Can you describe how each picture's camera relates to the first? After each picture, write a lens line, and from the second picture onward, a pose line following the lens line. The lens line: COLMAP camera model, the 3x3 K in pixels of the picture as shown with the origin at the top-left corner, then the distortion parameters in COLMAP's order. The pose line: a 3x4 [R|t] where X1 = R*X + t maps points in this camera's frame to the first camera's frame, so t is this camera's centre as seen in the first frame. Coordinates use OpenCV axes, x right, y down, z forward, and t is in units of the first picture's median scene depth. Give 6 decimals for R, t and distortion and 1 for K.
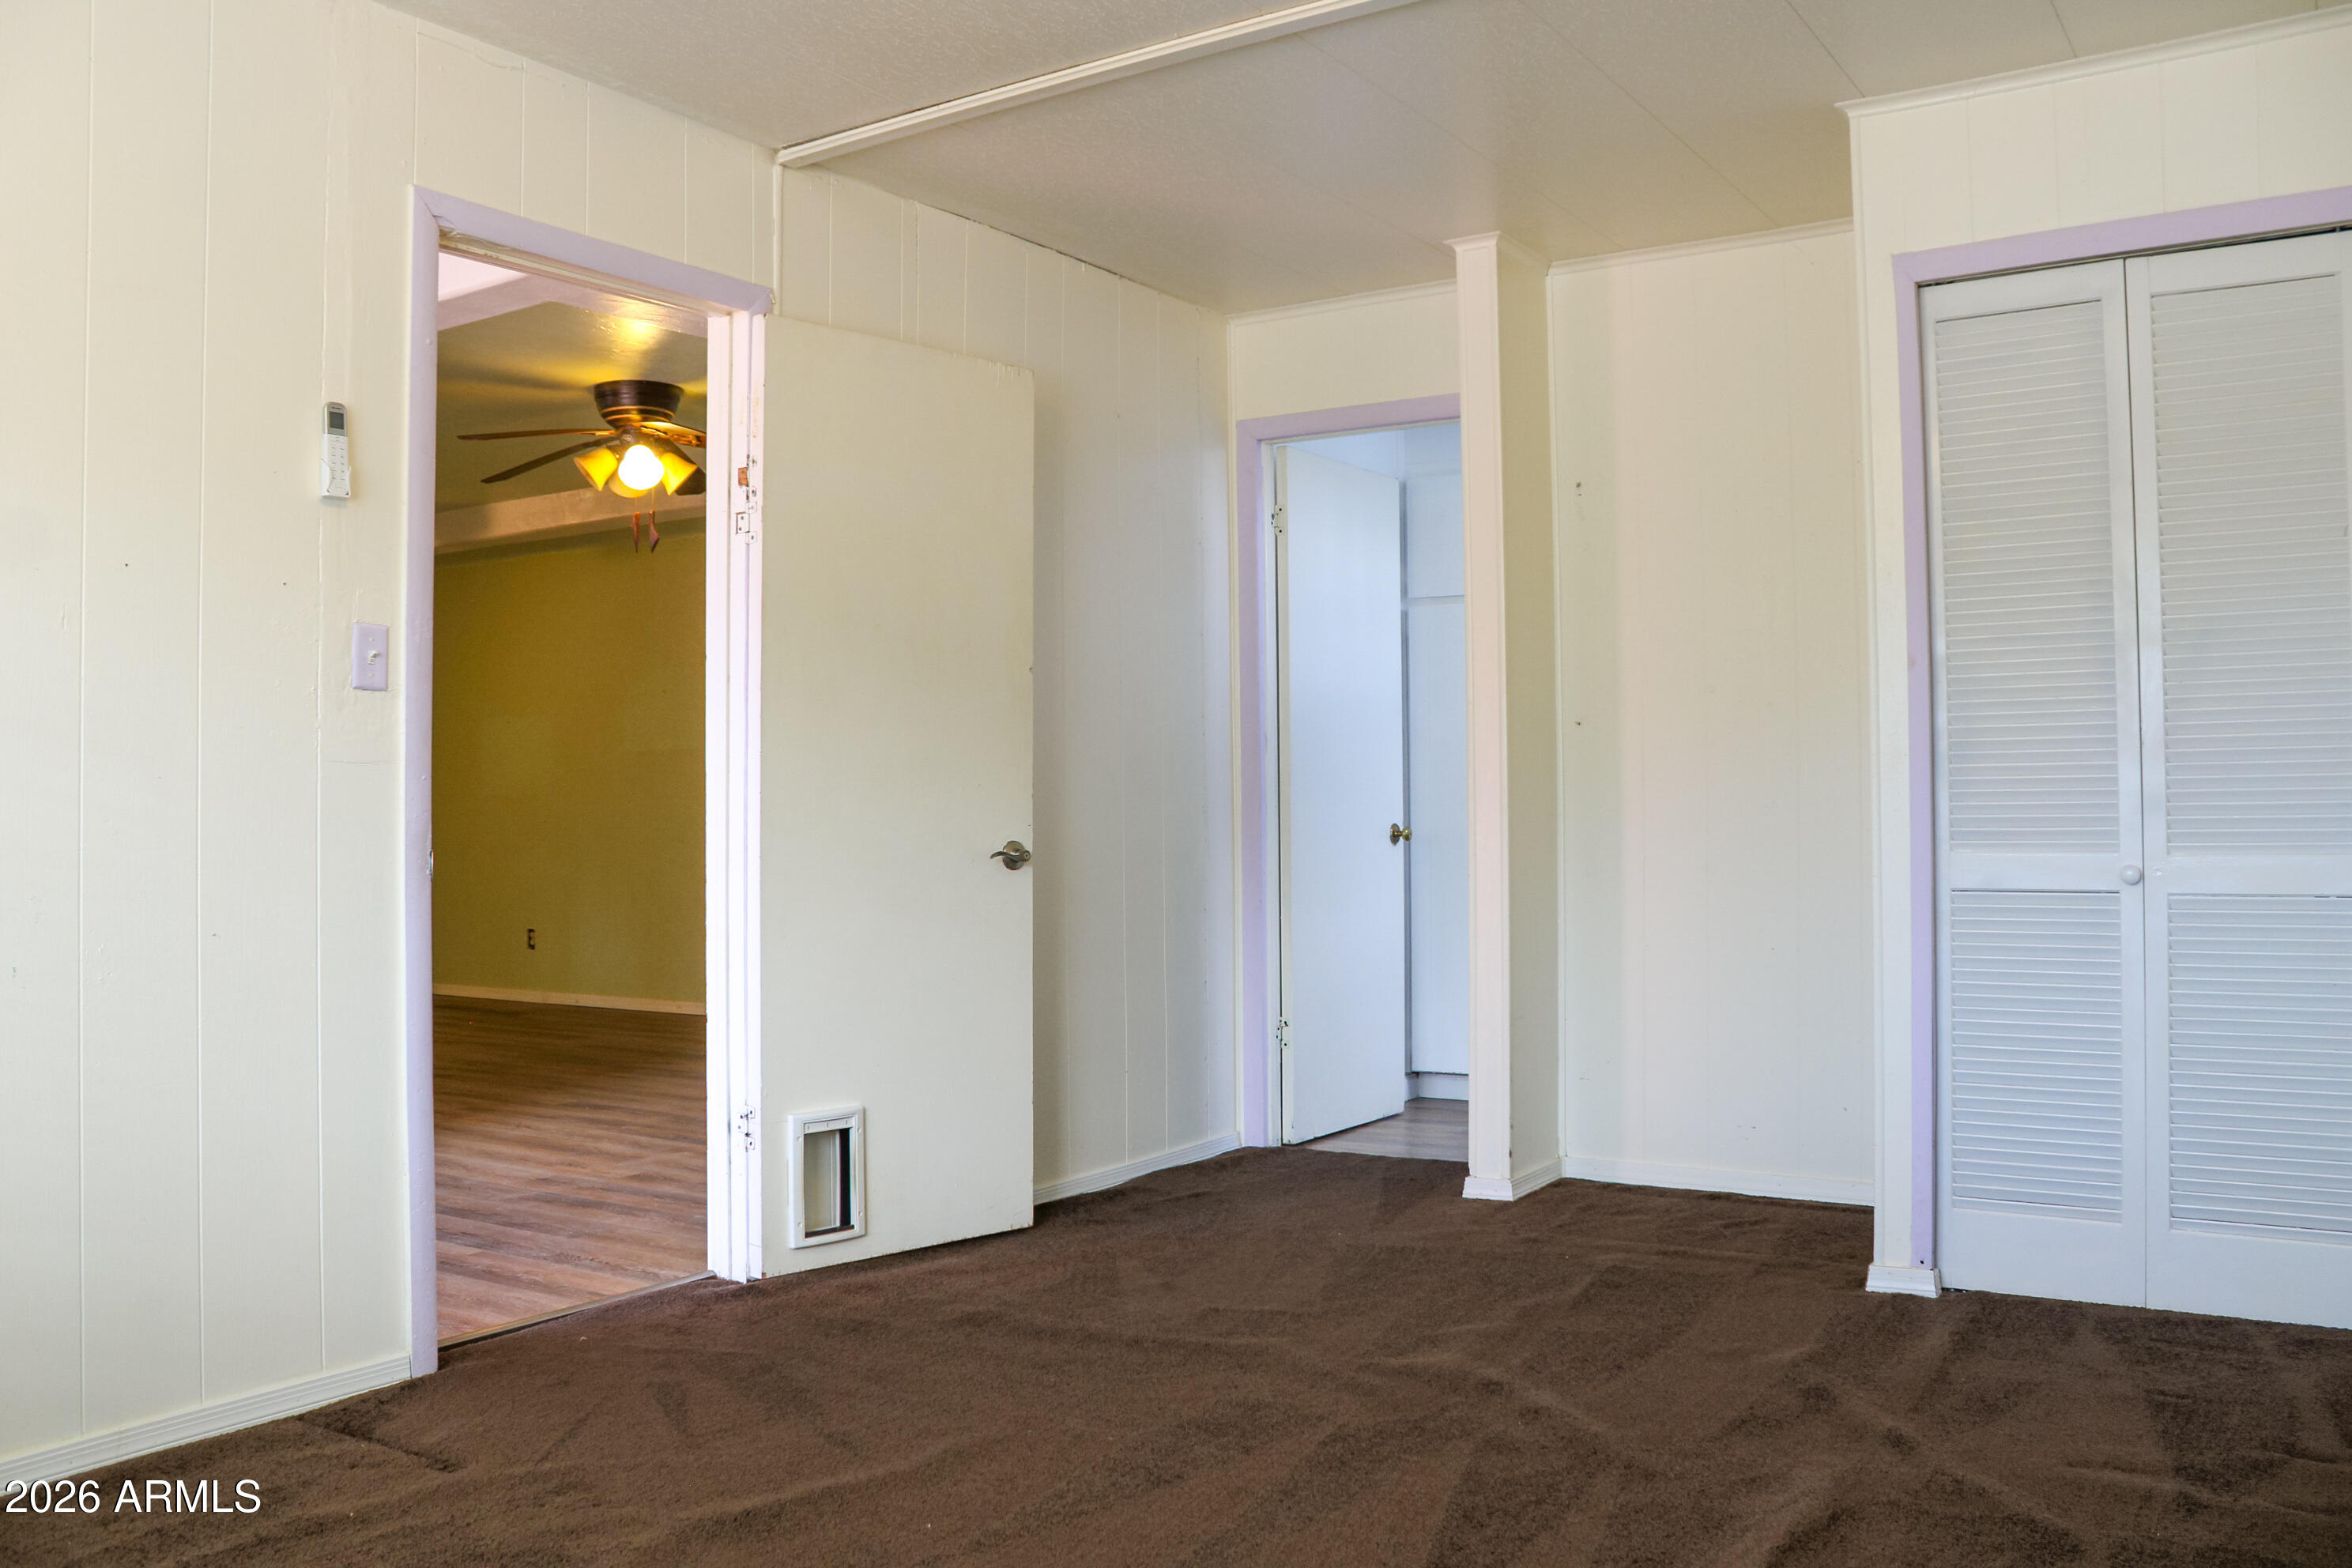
lens RADIAL K [[1988.3, 0, 1181.5], [0, 1988.3, 784.9], [0, 0, 1]] dist [-0.159424, 0.152164]
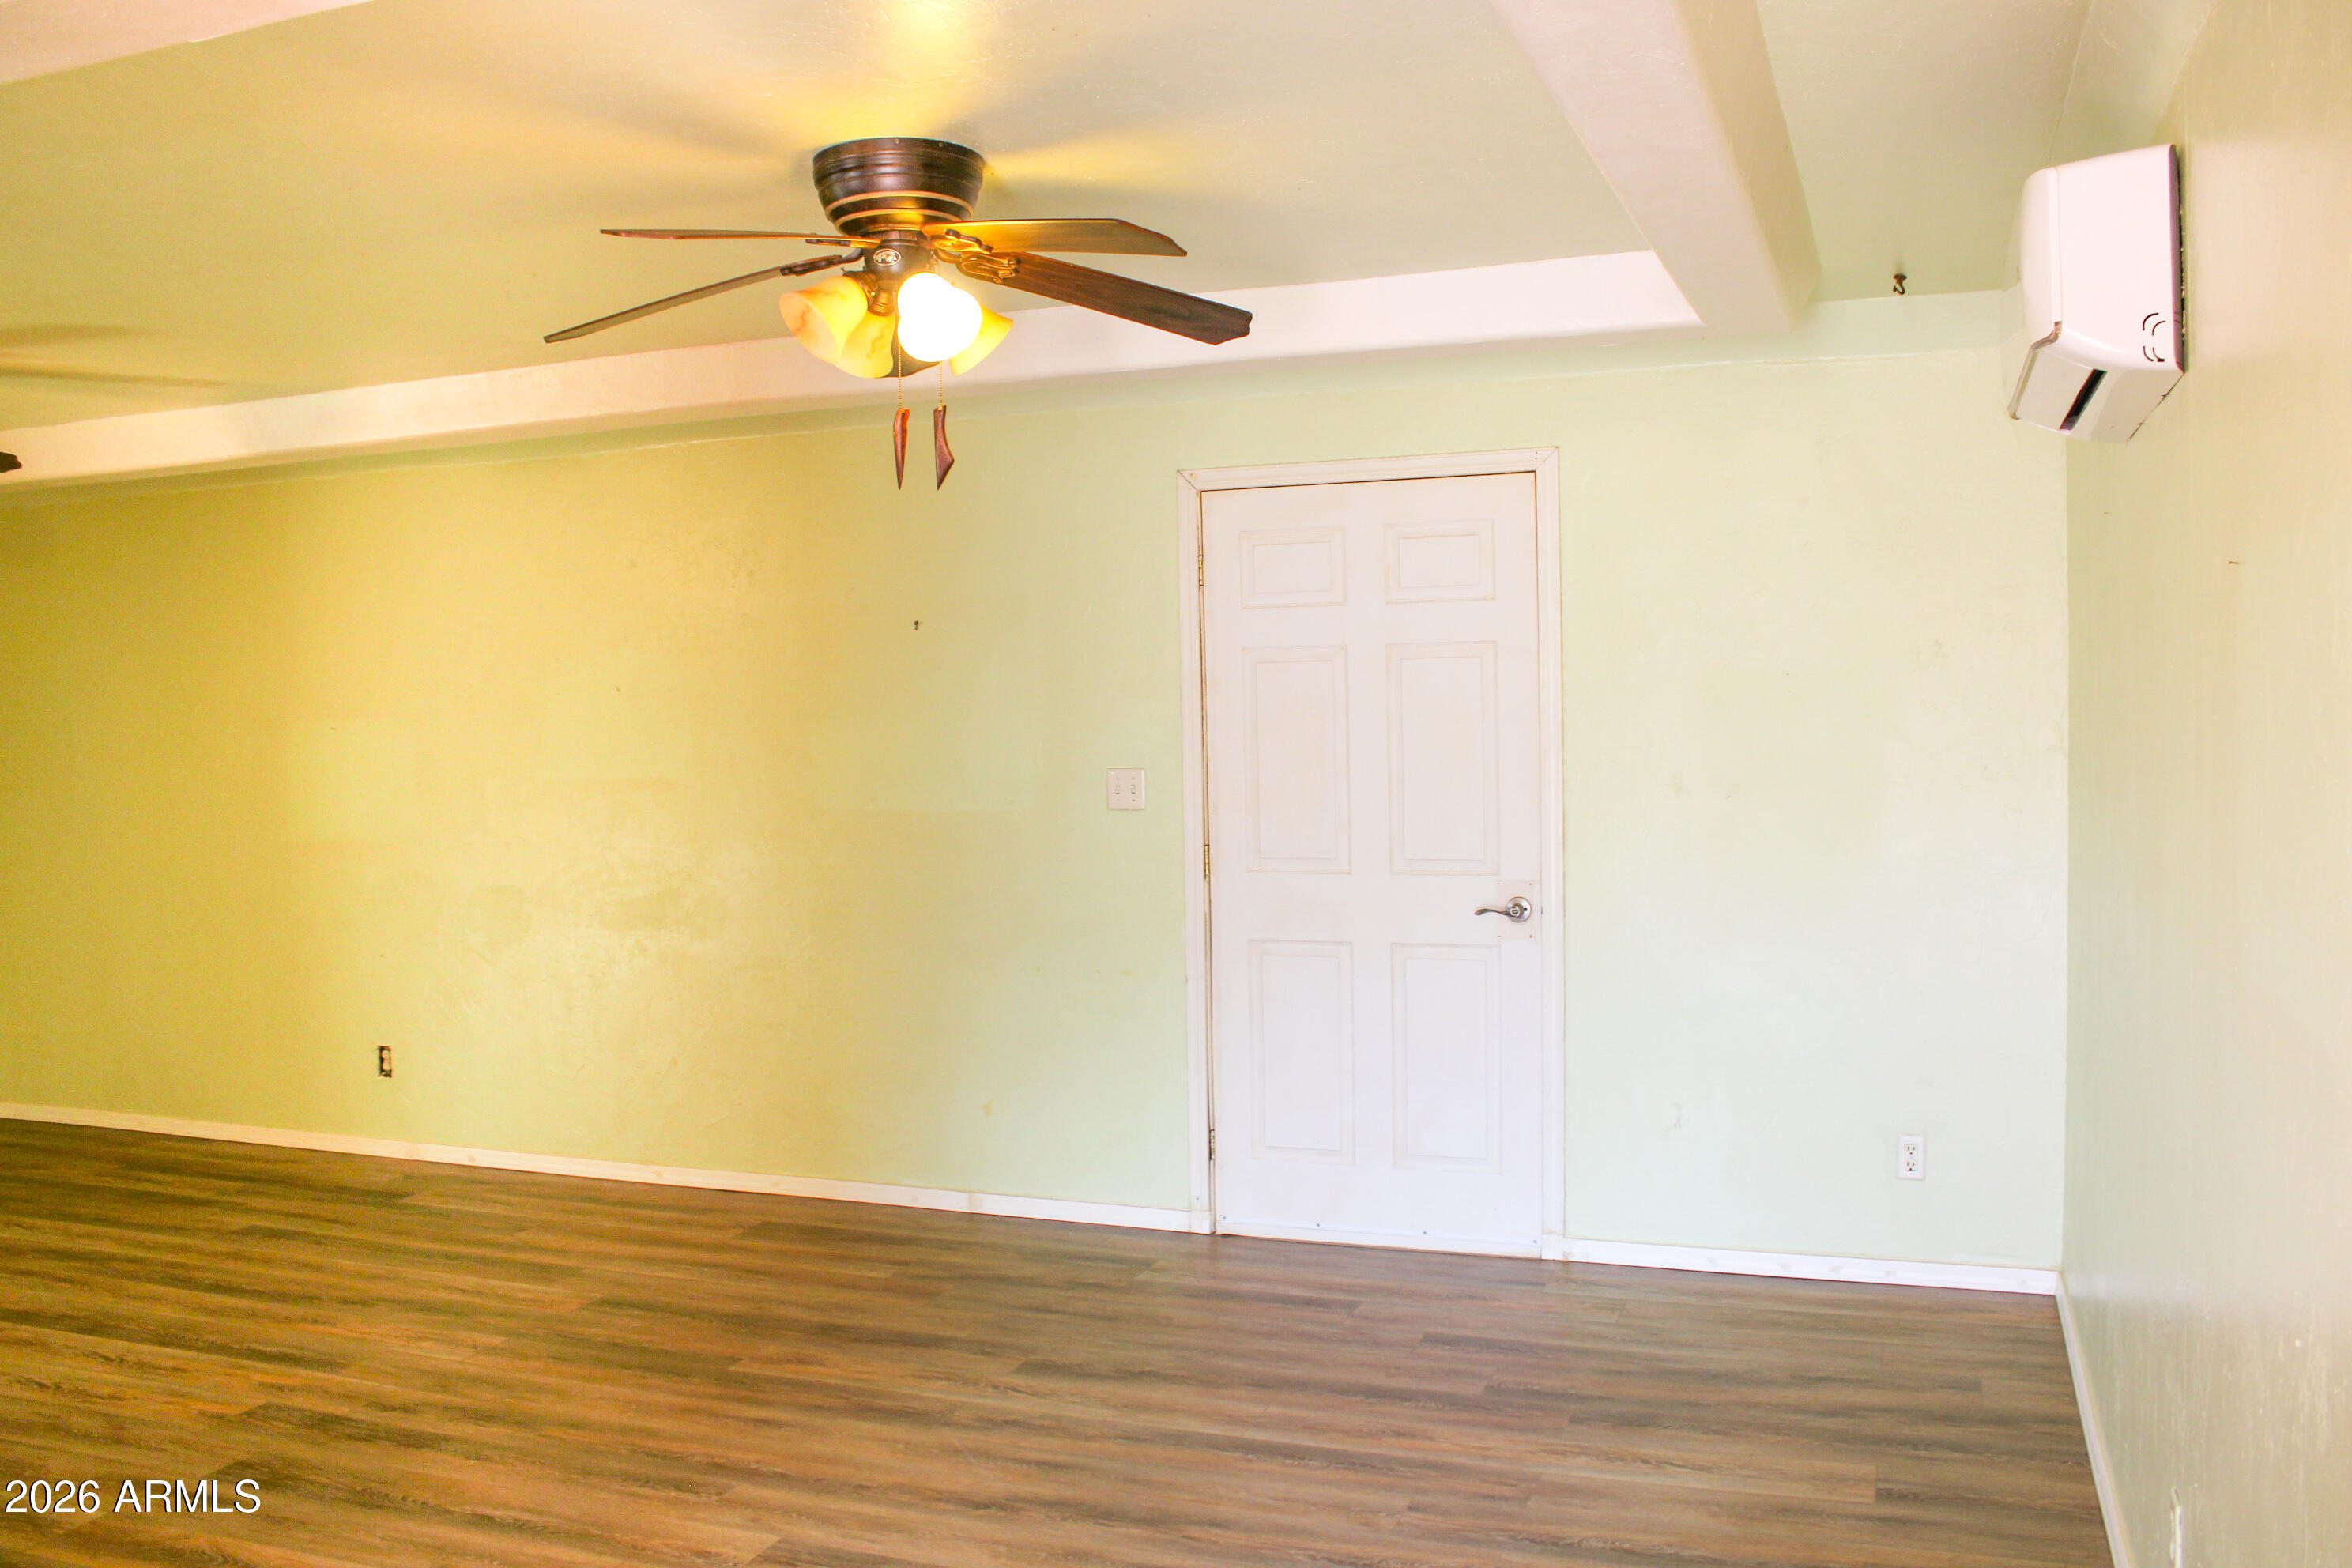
lens RADIAL K [[1988.3, 0, 1181.5], [0, 1988.3, 784.9], [0, 0, 1]] dist [-0.159424, 0.152164]
pose [[0.978386, -0.018626, 0.205945, -0.319878], [0.008758, 0.998774, 0.048721, -0.067192], [-0.206600, -0.045864, 0.977350, 0.495431]]
